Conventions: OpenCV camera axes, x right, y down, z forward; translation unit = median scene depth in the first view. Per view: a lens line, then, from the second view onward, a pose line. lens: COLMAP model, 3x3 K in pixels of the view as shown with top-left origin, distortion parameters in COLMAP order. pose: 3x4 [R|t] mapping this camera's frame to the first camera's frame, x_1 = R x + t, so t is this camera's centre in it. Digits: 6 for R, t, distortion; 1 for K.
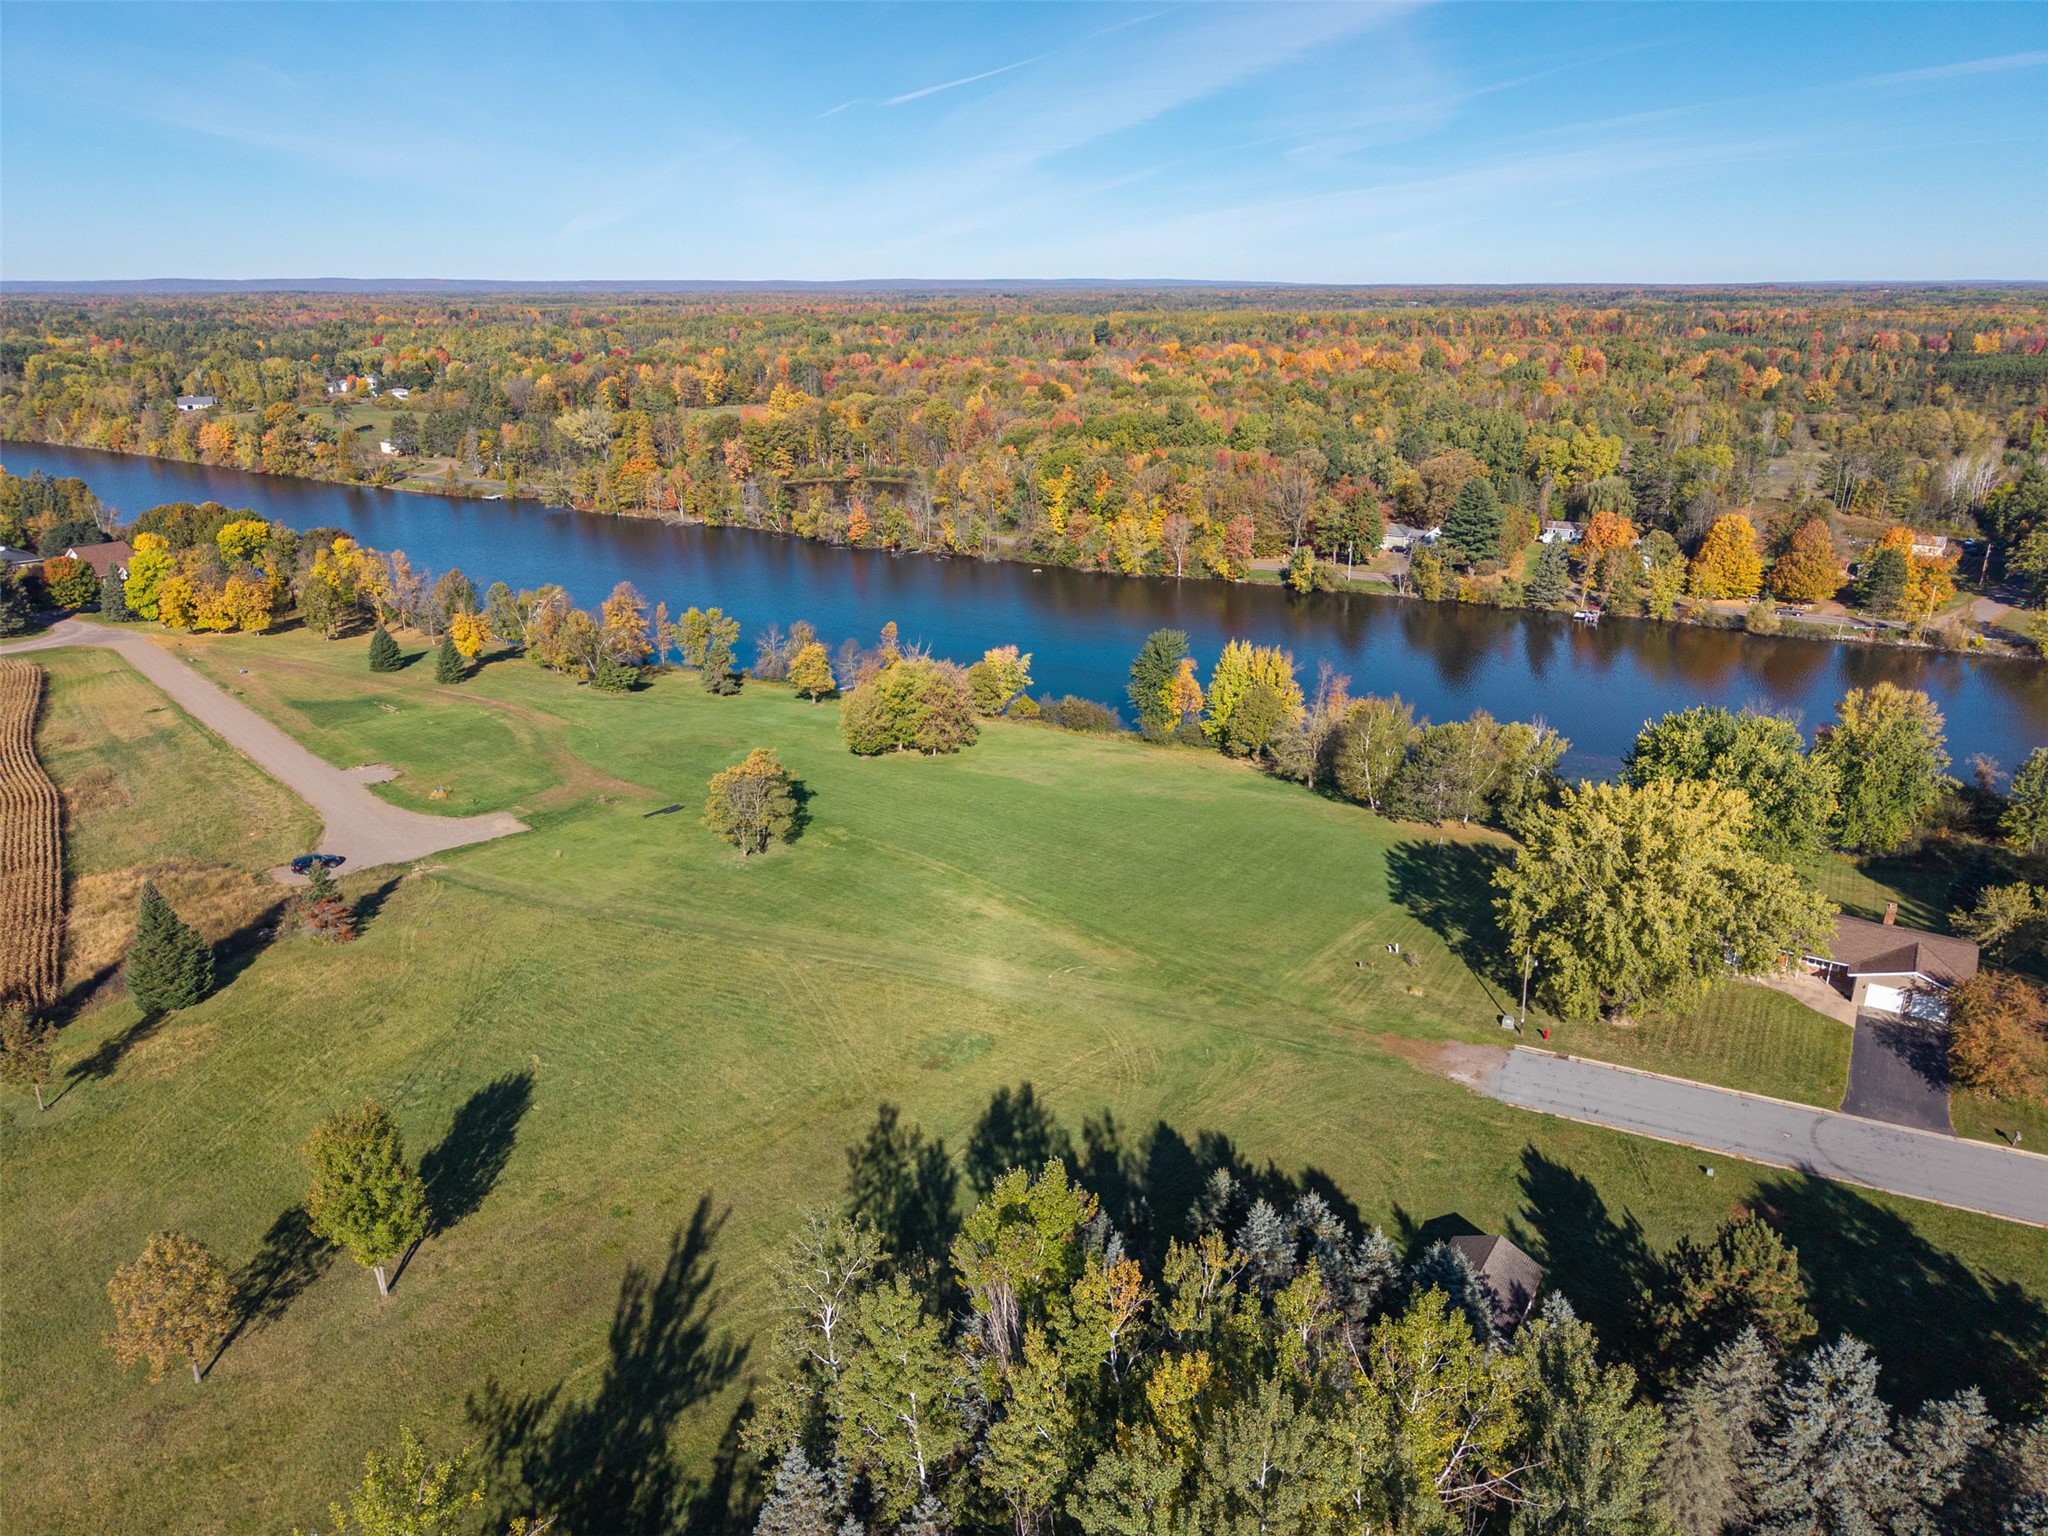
lens RADIAL K [[1380.9, 0, 1008.5], [0, 1380.9, 812.1], [0, 0, 1]] dist [0.051190, -0.067846]
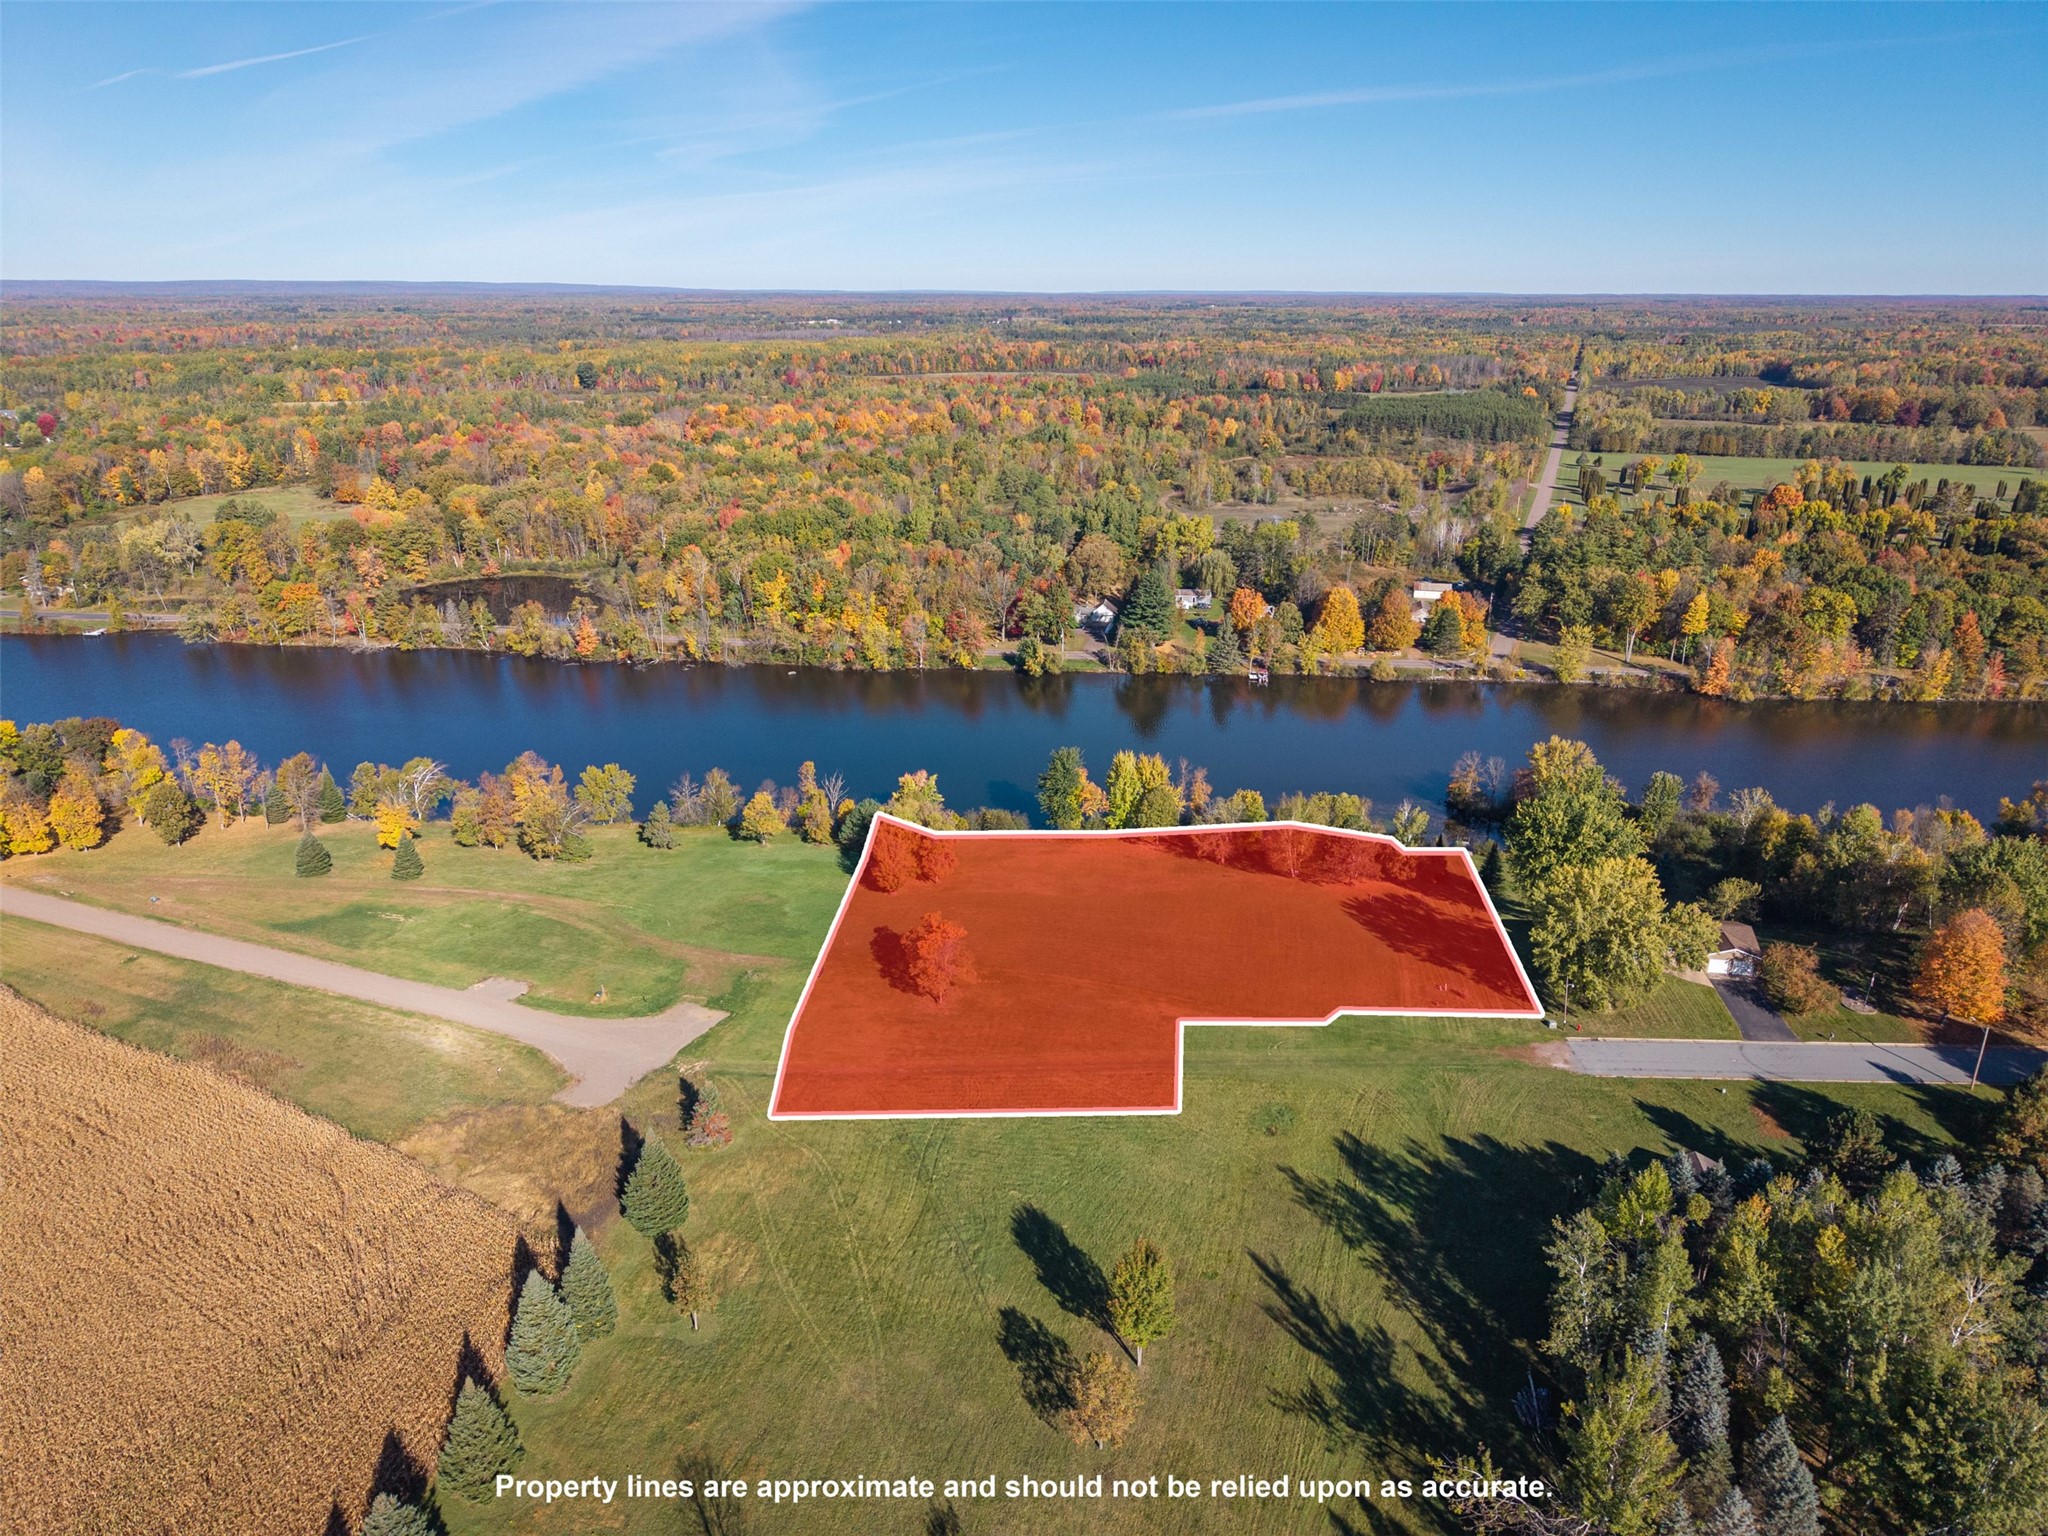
lens RADIAL K [[1432.5, 0, 1024.0], [0, 1432.5, 768.0], [0, 0, 1]] dist [0.011282, -0.003367]
pose [[0.909543, -0.123888, 0.396714, -0.272428], [0.137264, 0.990520, -0.005379, -0.072096], [-0.392287, 0.059347, 0.917926, -0.095311]]
